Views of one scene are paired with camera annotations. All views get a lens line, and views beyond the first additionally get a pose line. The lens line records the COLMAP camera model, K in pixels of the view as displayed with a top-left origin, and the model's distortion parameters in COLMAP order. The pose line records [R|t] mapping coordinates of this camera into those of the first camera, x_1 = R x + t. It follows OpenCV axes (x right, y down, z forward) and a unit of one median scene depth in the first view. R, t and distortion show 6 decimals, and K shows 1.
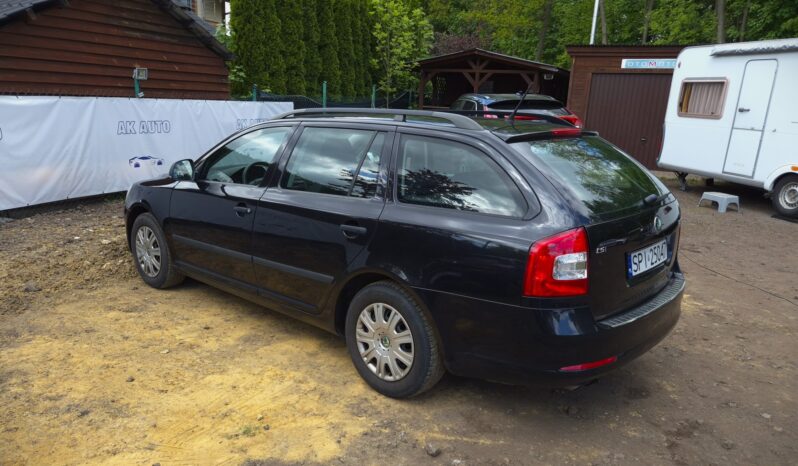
lens RADIAL K [[557.5, 0, 400.9], [0, 557.5, 240.3], [0, 0, 1]] dist [0.065437, -0.055273]
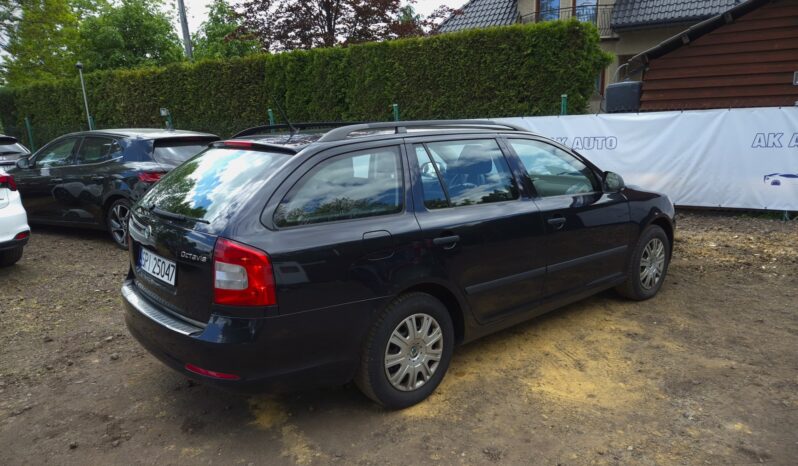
lens RADIAL K [[559.1, 0, 406.3], [0, 559.1, 244.5], [0, 0, 1]] dist [0.067428, -0.067321]
pose [[-0.099280, 0.191059, -0.976545, 0.482383], [-0.206154, 0.956151, 0.208028, -0.108269], [0.973470, 0.221971, -0.055539, 0.519176]]
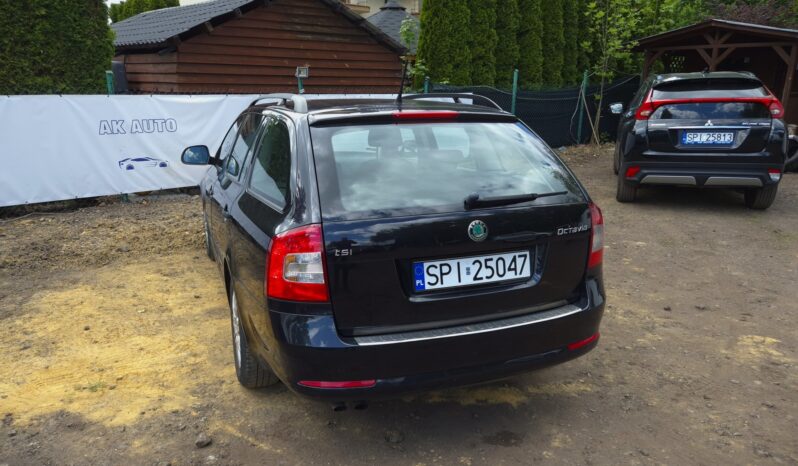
lens RADIAL K [[559.1, 0, 406.3], [0, 559.1, 244.5], [0, 0, 1]] dist [0.067428, -0.067321]
pose [[0.895683, 0.084248, -0.436639, 0.243644], [-0.075749, 0.996445, 0.036875, -0.009987], [0.438193, 0.000047, 0.898881, 0.083795]]
